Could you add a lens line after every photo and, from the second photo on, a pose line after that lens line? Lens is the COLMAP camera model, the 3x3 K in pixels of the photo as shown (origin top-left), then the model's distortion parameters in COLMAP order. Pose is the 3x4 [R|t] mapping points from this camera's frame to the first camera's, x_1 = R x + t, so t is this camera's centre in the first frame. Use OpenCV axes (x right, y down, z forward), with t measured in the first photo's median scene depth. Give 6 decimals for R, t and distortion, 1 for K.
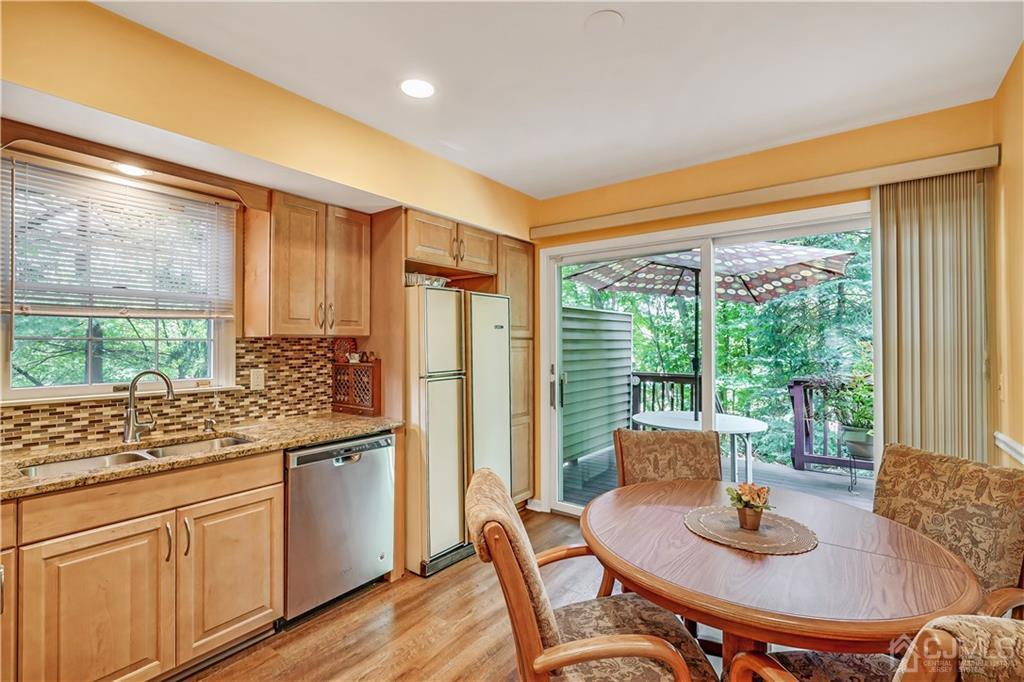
lens RADIAL K [[459.0, 0, 512.0], [0, 459.0, 341.0], [0, 0, 1]] dist [0.000109, 0.000149]
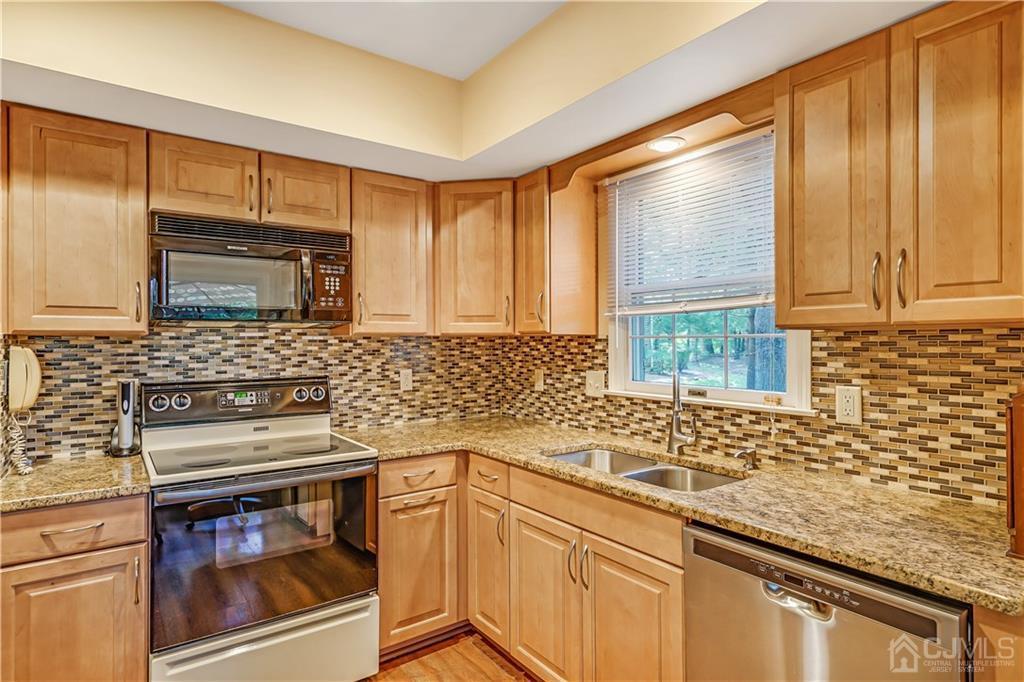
lens RADIAL K [[549.9, 0, 512.0], [0, 549.9, 341.0], [0, 0, 1]] dist [0.002761, 0.000442]
pose [[-0.299263, 0.001355, -0.954170, 0.219481], [0.008411, 0.999964, -0.001218, 0.002476], [0.954133, -0.008390, -0.299264, 0.827365]]
